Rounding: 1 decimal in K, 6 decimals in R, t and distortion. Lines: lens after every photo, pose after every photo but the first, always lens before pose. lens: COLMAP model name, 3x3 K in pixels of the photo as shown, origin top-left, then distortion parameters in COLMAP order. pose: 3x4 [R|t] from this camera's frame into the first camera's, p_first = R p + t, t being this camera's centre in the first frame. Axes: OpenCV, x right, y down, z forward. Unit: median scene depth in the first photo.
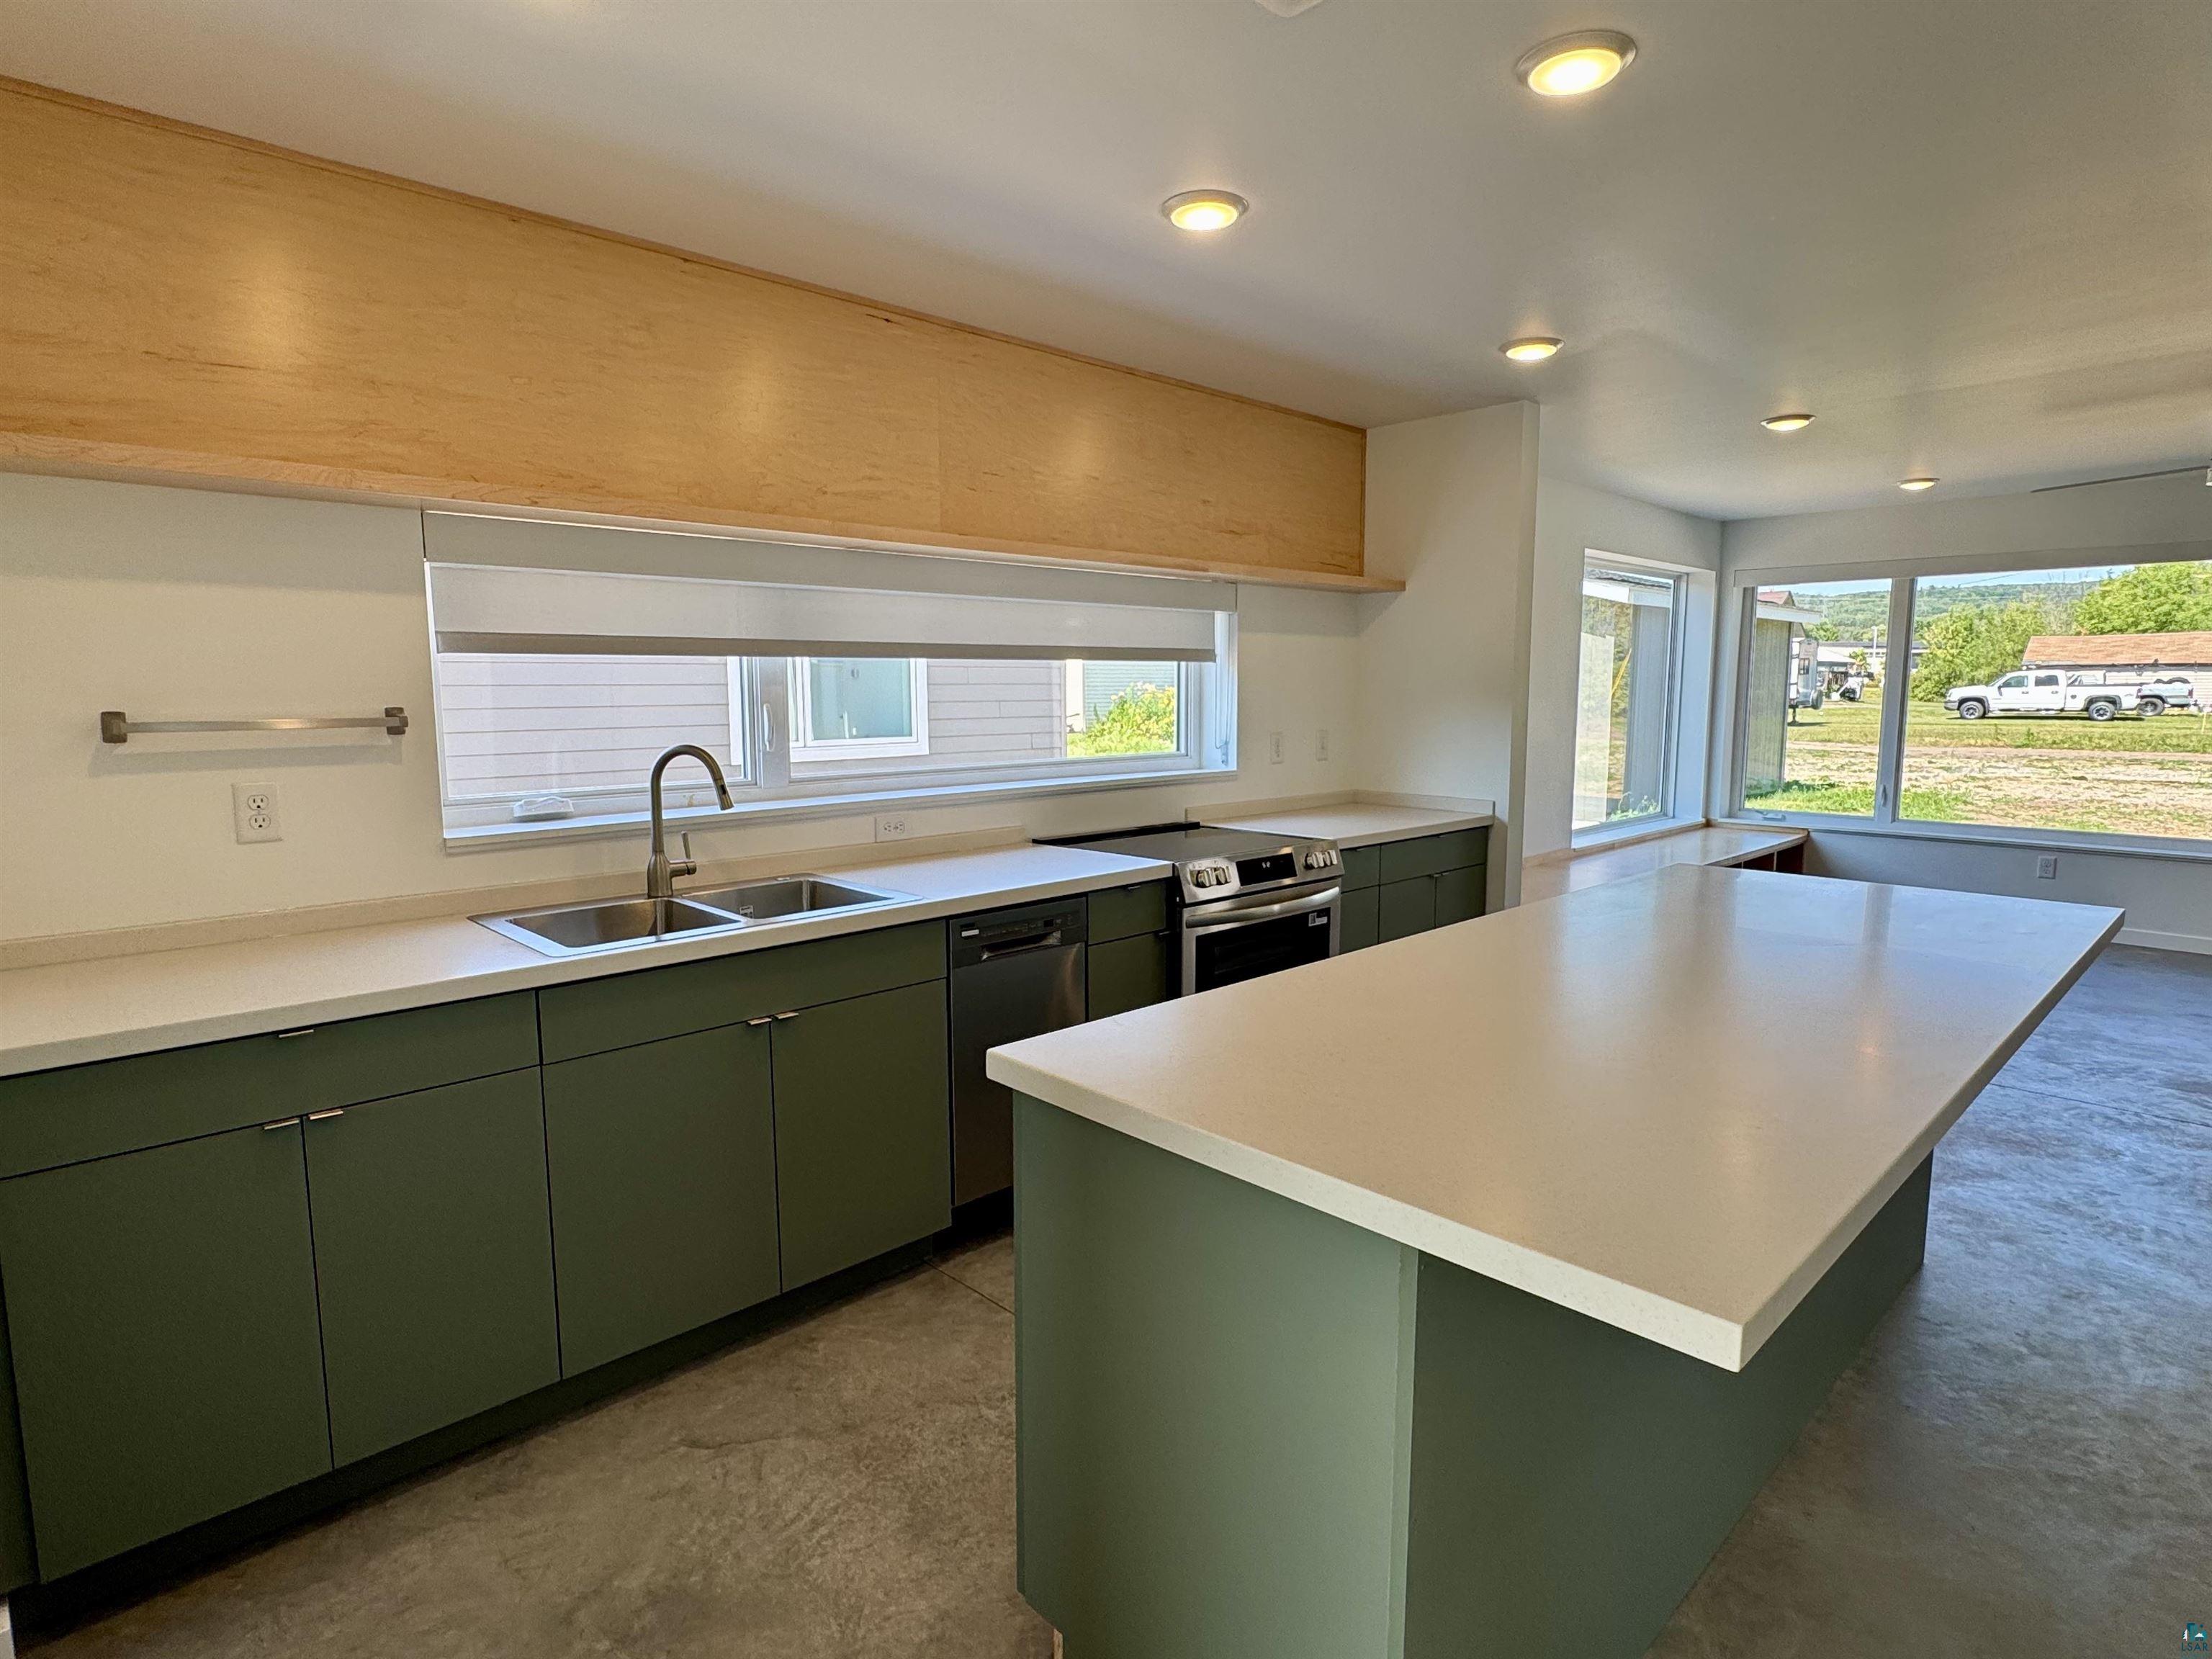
lens RADIAL K [[1165.8, 0, 1106.0], [0, 1165.8, 829.5], [0, 0, 1]] dist [0.000495, -0.000356]
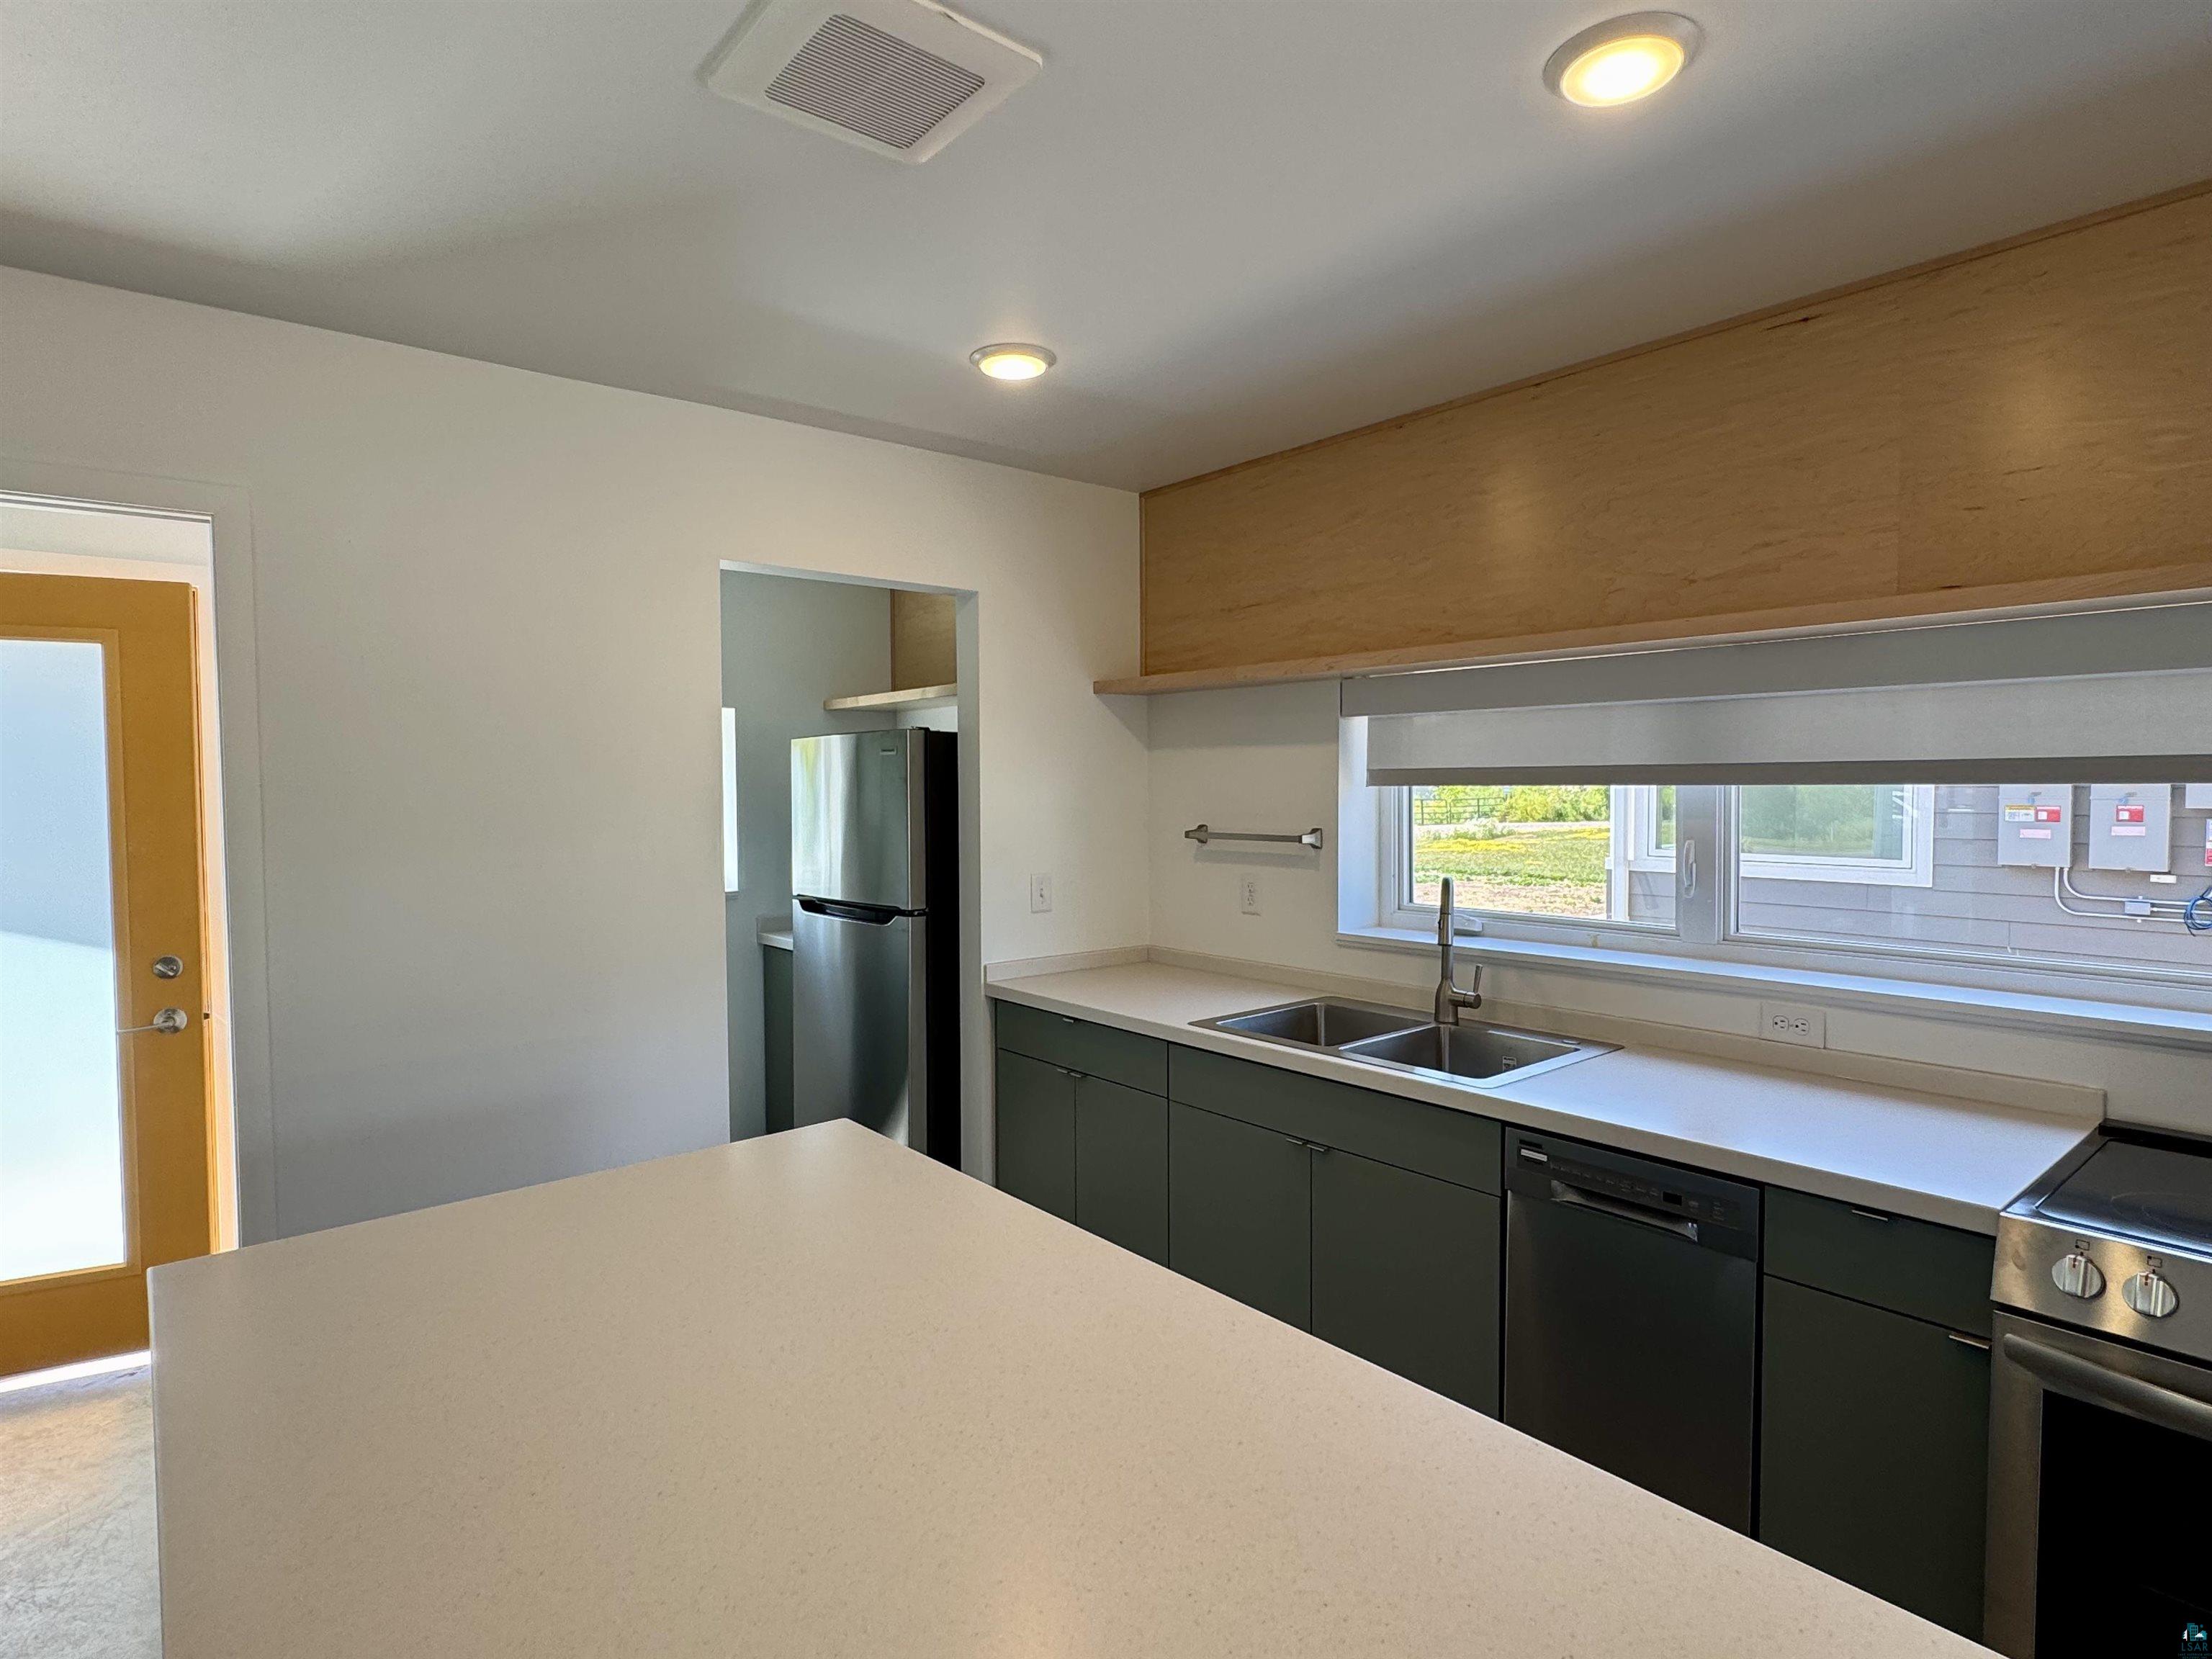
lens RADIAL K [[1165.8, 0, 1106.0], [0, 1165.8, 829.5], [0, 0, 1]] dist [0.000495, -0.000356]
pose [[-0.090283, 0.042817, -0.994995, 0.616579], [-0.118293, 0.991542, 0.053402, -0.120599], [0.988866, 0.122522, -0.084455, 0.717610]]
